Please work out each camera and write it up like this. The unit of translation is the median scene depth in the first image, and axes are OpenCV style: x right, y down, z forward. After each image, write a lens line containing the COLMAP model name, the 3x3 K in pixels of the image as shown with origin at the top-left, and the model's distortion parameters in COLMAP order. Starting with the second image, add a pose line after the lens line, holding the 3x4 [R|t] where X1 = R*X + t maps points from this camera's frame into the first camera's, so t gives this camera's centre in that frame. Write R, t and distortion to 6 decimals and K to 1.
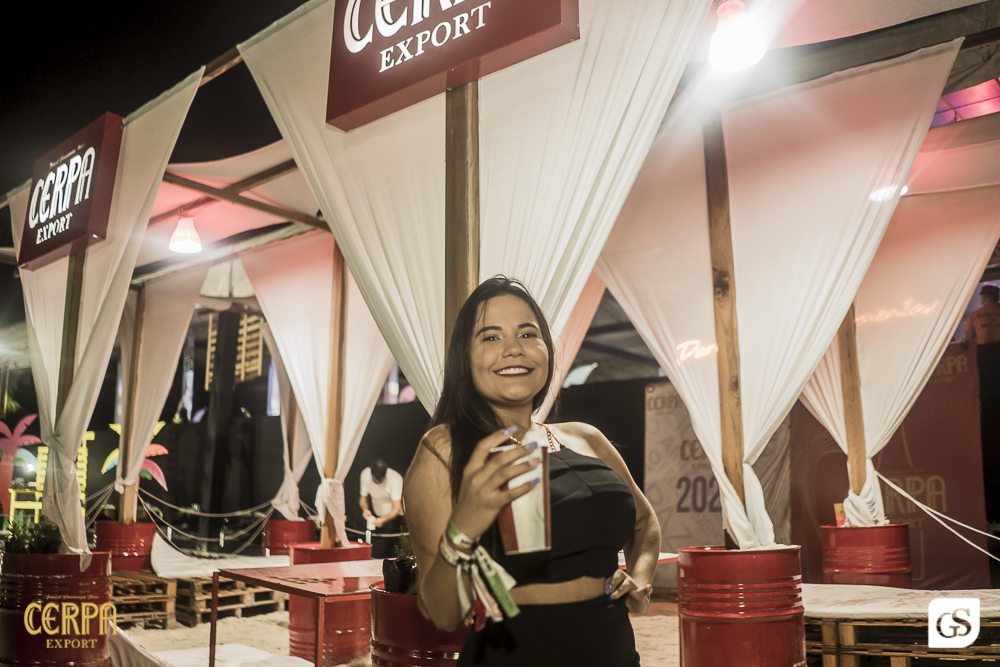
lens RADIAL K [[836.3, 0, 495.7], [0, 836.3, 350.1], [0, 0, 1]] dist [-0.142151, 0.007425]
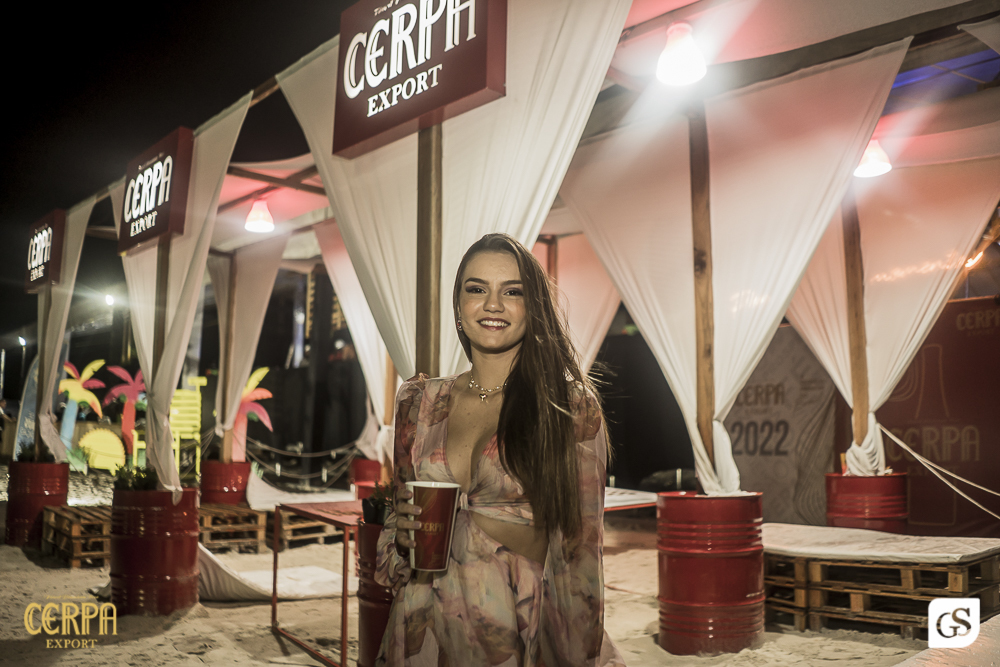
lens RADIAL K [[836.3, 0, 495.7], [0, 836.3, 350.1], [0, 0, 1]] dist [-0.142151, 0.007425]
pose [[0.990820, -0.004623, -0.135110, 0.138558], [0.014970, 0.997021, 0.075667, -0.046723], [0.134358, -0.076995, 0.987937, -0.154858]]
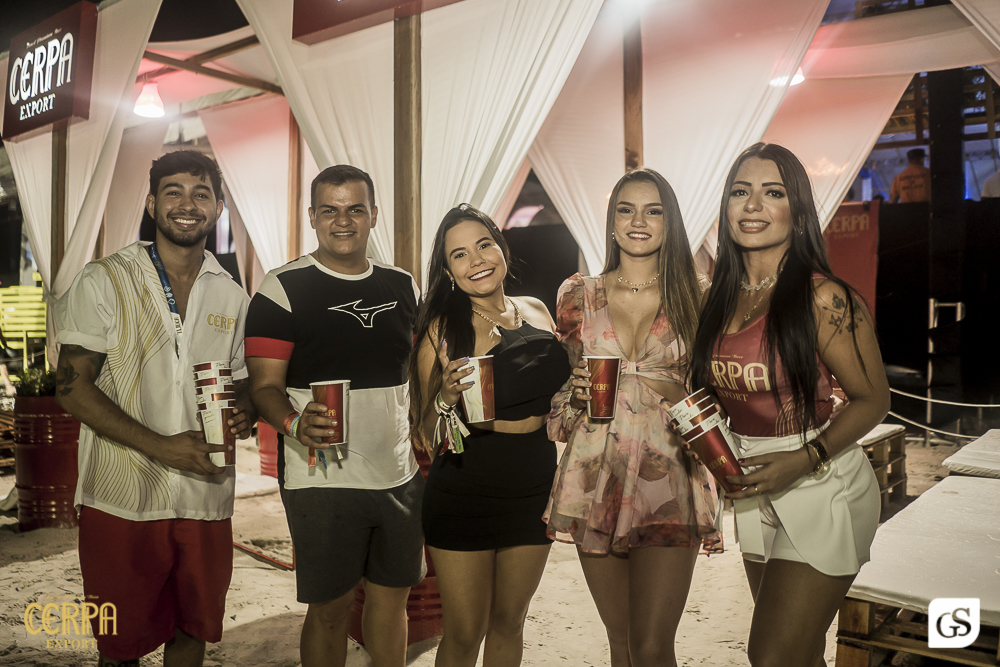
lens RADIAL K [[836.3, 0, 495.7], [0, 836.3, 350.1], [0, 0, 1]] dist [-0.142151, 0.007425]
pose [[0.997902, 0.000664, 0.064732, 0.006743], [-0.013972, 0.978587, 0.205357, -0.055468], [-0.063209, -0.205831, 0.976544, -0.165023]]
